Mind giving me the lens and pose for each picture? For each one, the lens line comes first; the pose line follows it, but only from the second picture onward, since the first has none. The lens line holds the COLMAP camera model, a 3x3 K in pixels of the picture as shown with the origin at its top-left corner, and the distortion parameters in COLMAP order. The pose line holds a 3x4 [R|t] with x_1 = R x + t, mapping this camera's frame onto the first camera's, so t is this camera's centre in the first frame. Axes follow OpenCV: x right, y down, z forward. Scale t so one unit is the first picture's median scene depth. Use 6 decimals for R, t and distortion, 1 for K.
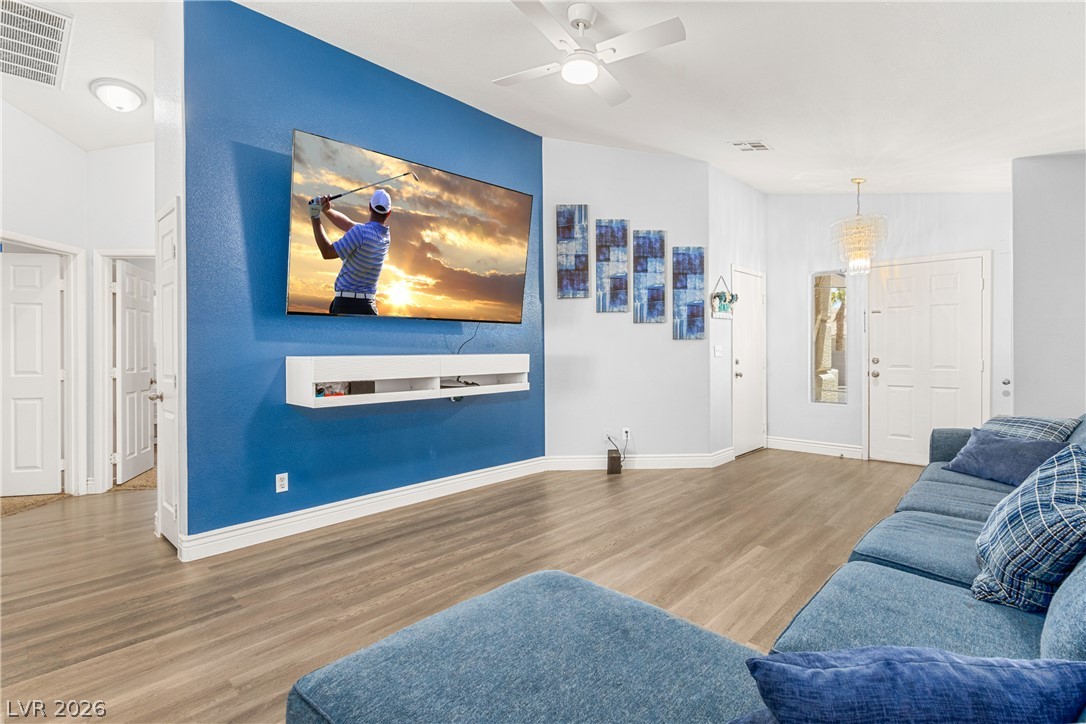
lens RADIAL K [[513.2, 0, 536.5], [0, 513.2, 353.7], [0, 0, 1]] dist [0.005245, -0.001487]
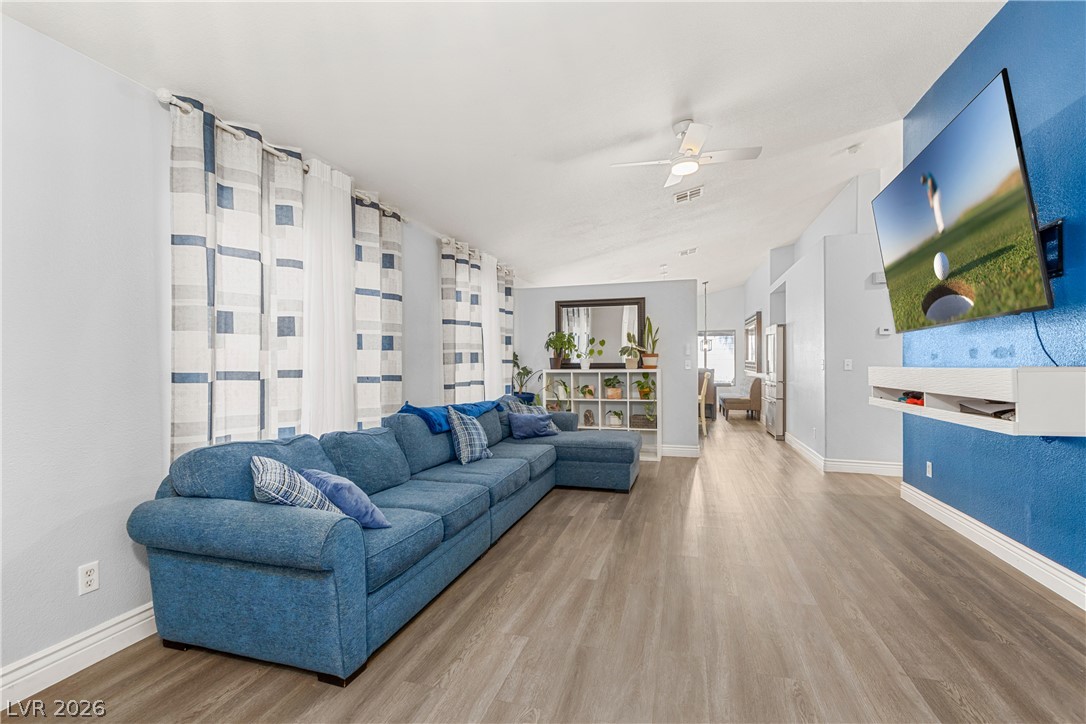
lens RADIAL K [[513.2, 0, 520.6], [0, 513.2, 363.8], [0, 0, 1]] dist [0.005245, -0.001487]
pose [[-0.902064, 0.010657, -0.431471, 0.705355], [0.008858, 0.999942, 0.006177, -0.011733], [0.431512, 0.001750, -0.902106, 1.320700]]
